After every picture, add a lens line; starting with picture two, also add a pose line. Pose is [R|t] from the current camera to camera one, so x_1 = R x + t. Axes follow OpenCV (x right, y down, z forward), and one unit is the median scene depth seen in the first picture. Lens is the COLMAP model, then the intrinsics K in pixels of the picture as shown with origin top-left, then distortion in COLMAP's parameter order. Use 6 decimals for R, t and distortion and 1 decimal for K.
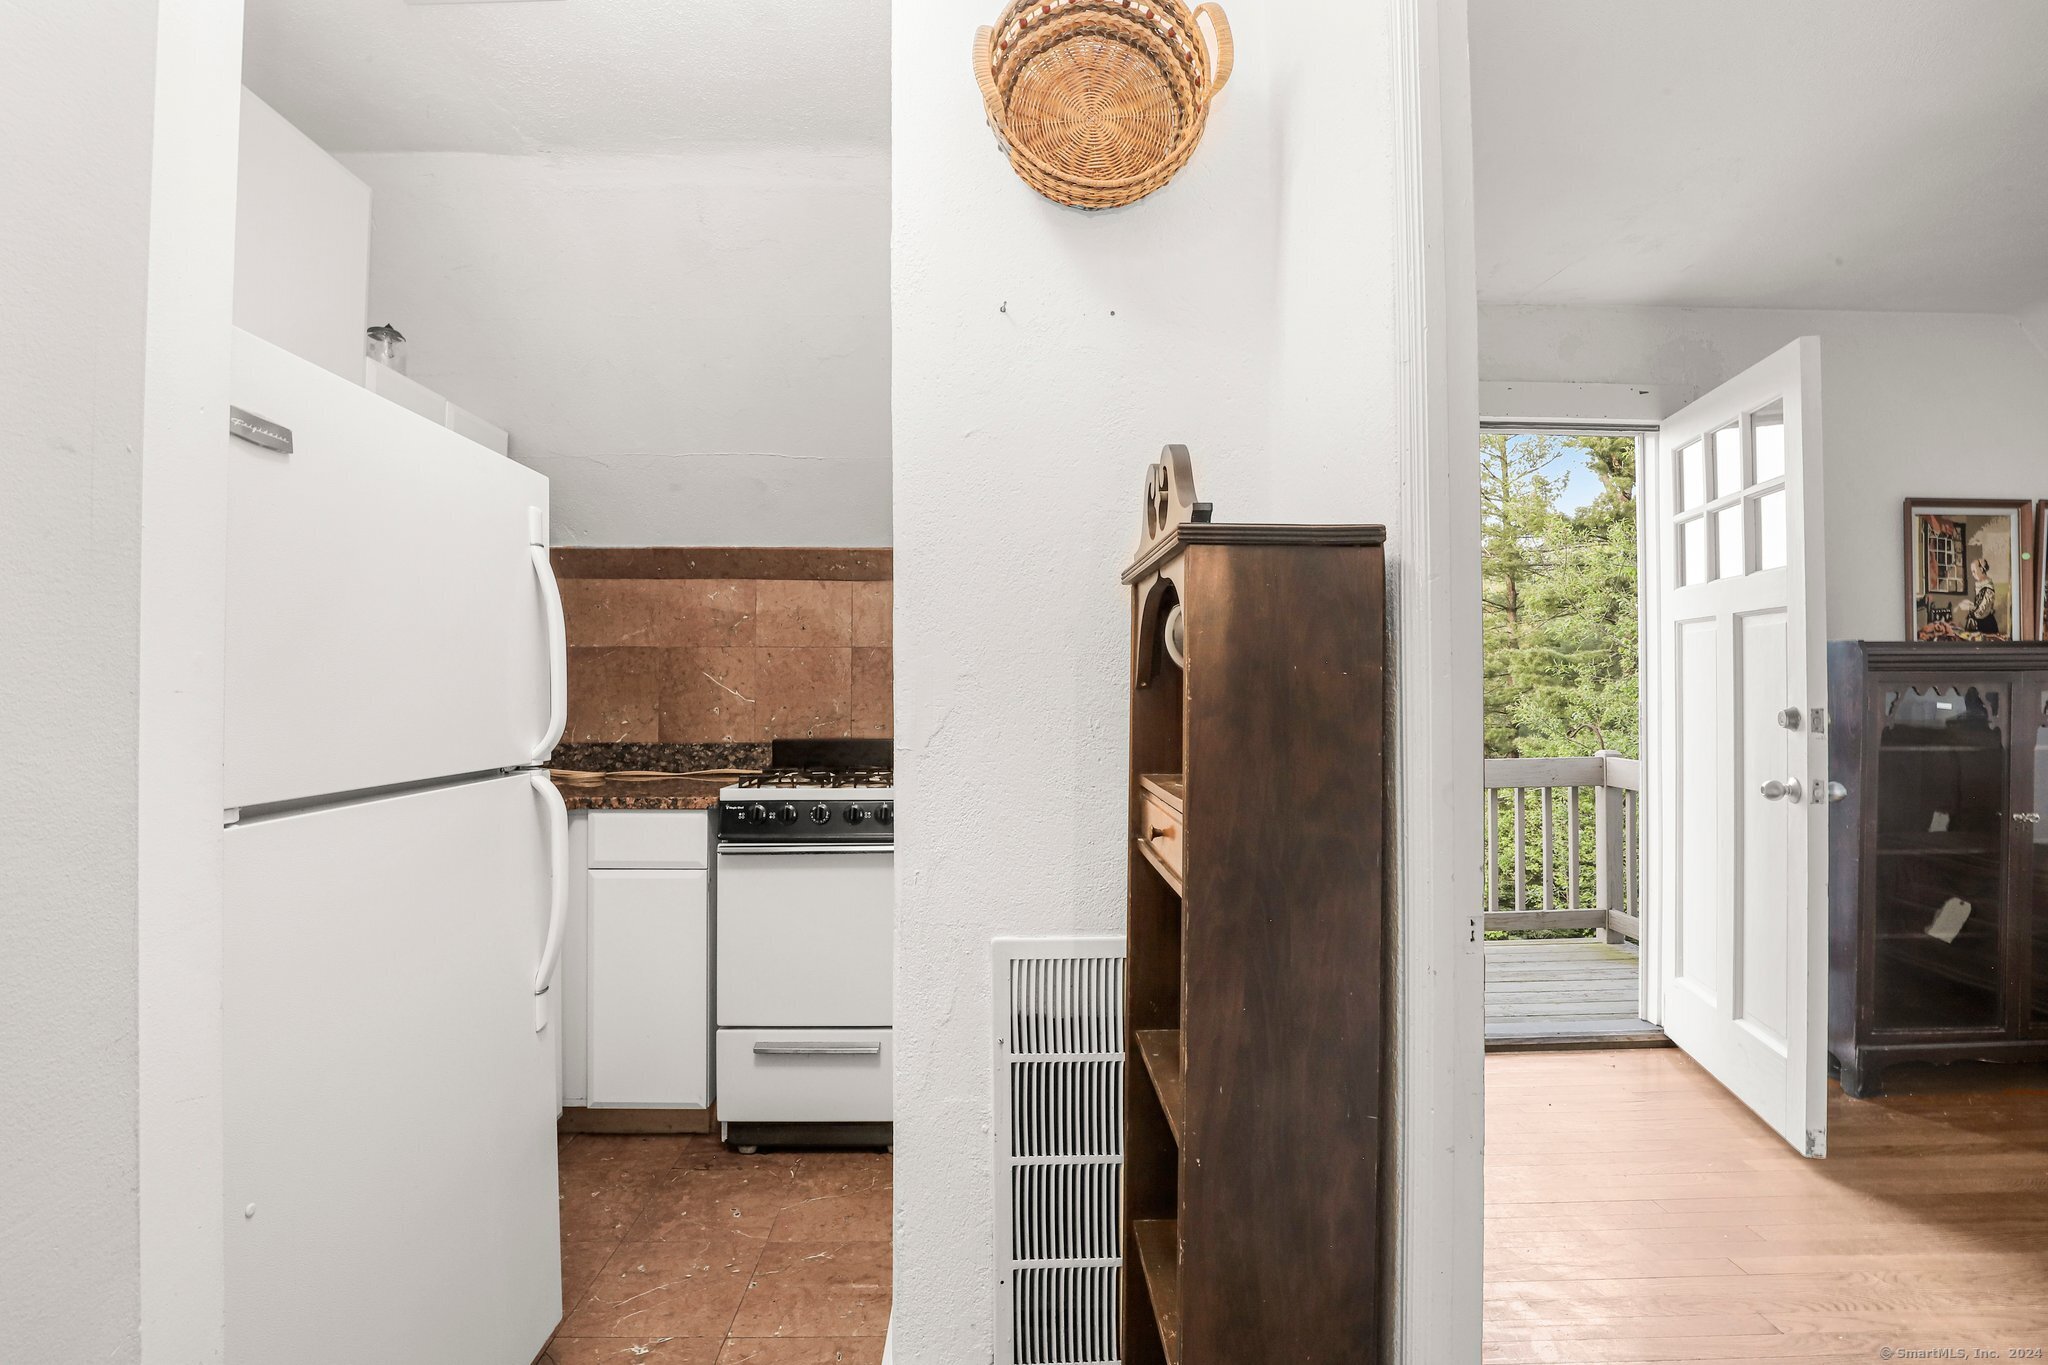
lens RADIAL K [[952.7, 0, 1024.7], [0, 952.7, 657.6], [0, 0, 1]] dist [-0.023397, 0.000789]
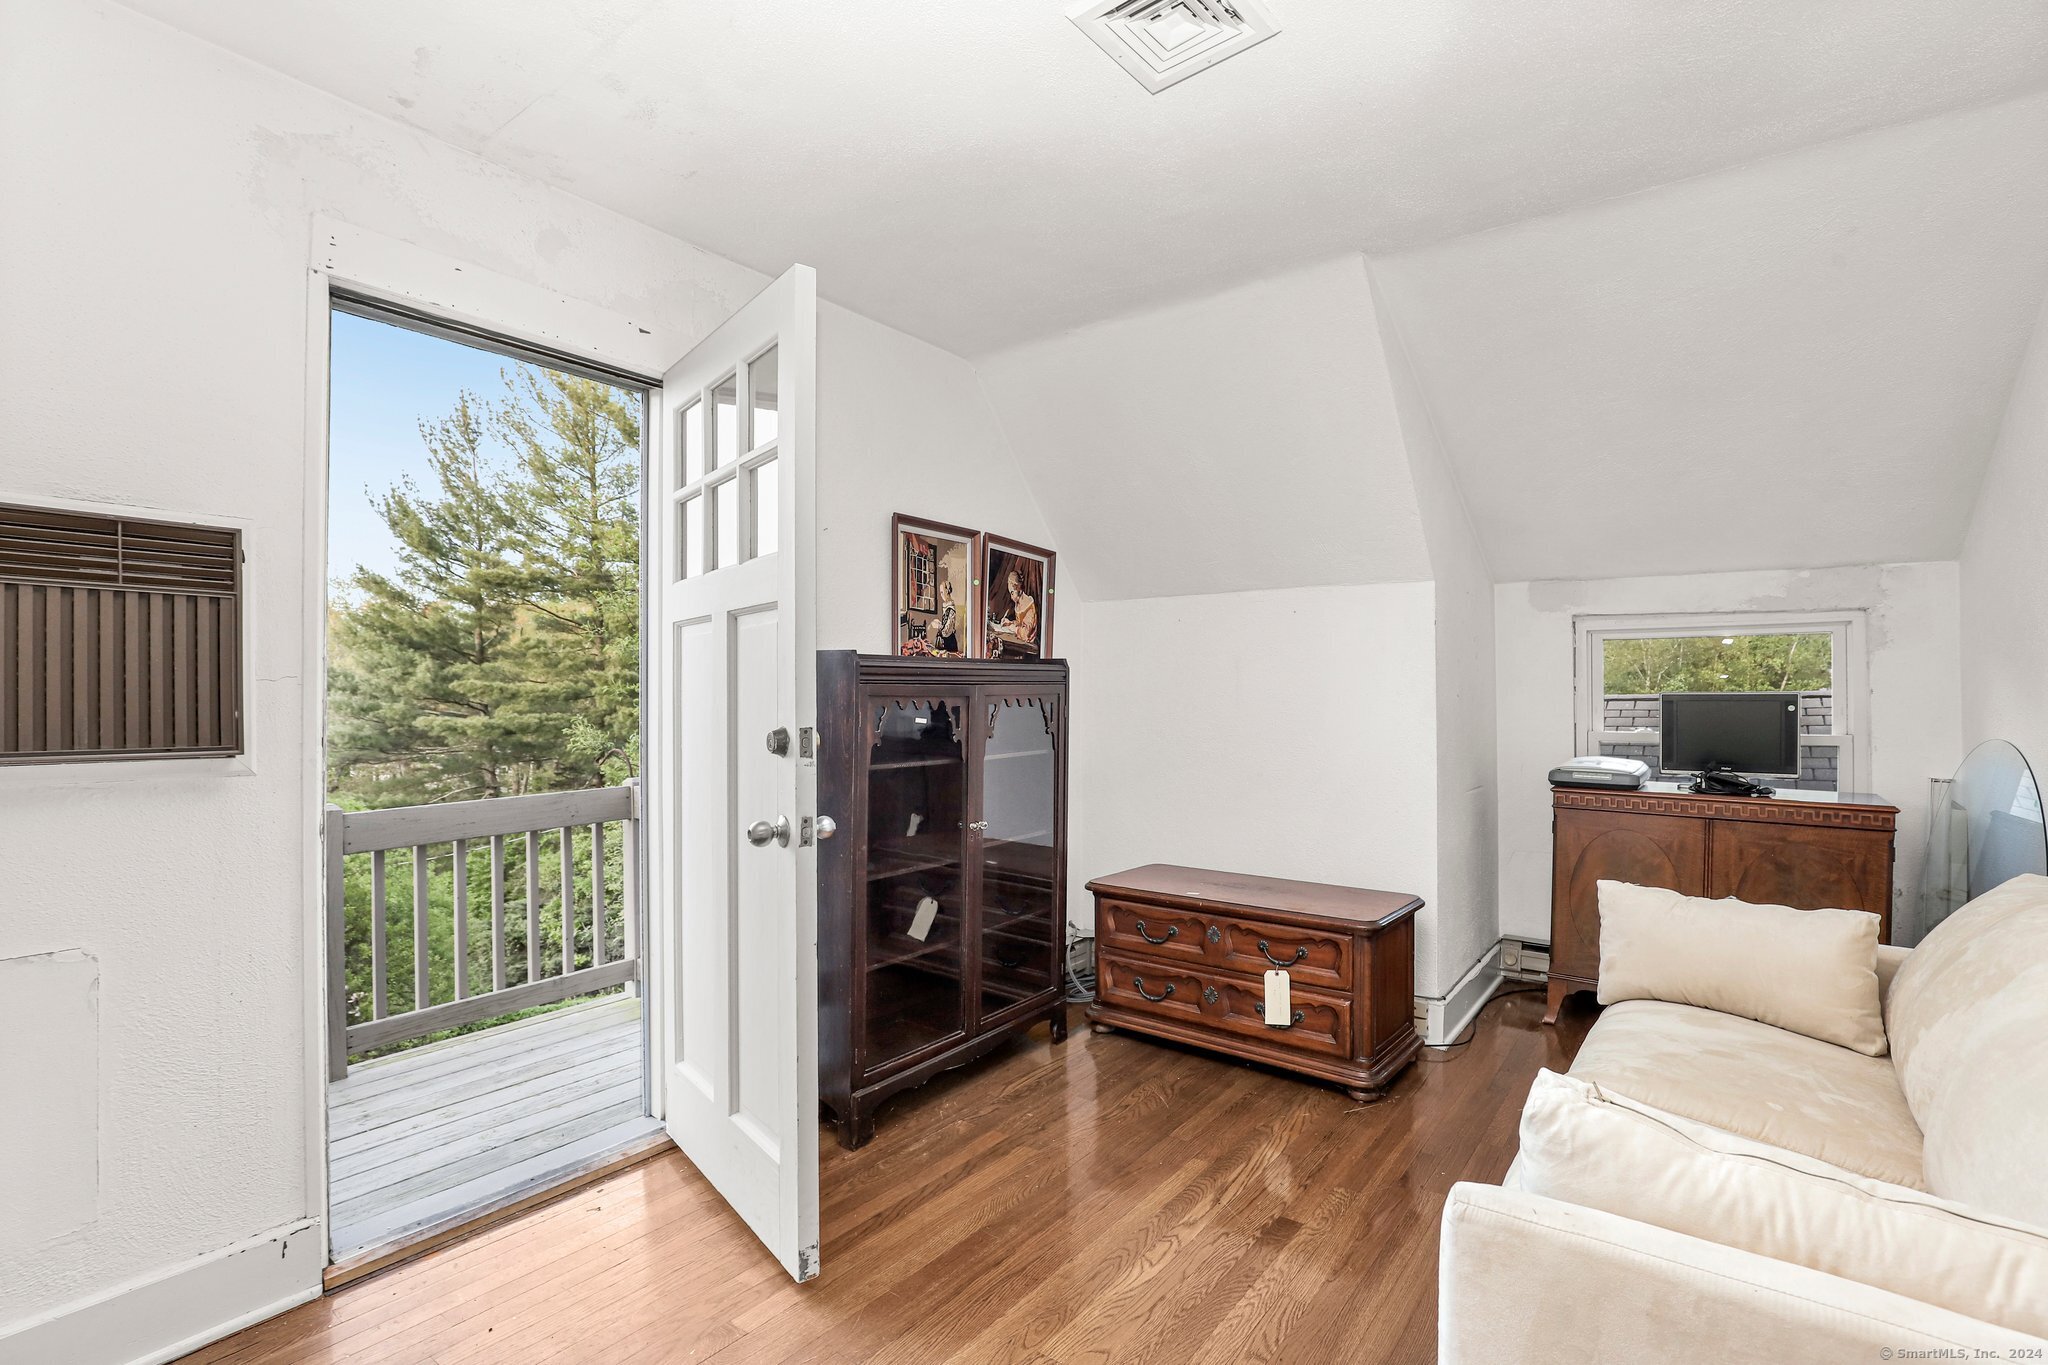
lens RADIAL K [[949.9, 0, 992.6], [0, 949.9, 711.8], [0, 0, 1]] dist [-0.020092, 0.000510]
pose [[0.652520, -0.016168, 0.757599, 0.250087], [-0.008877, 0.999541, 0.028978, 0.011918], [-0.757720, -0.025634, 0.652077, 0.261557]]
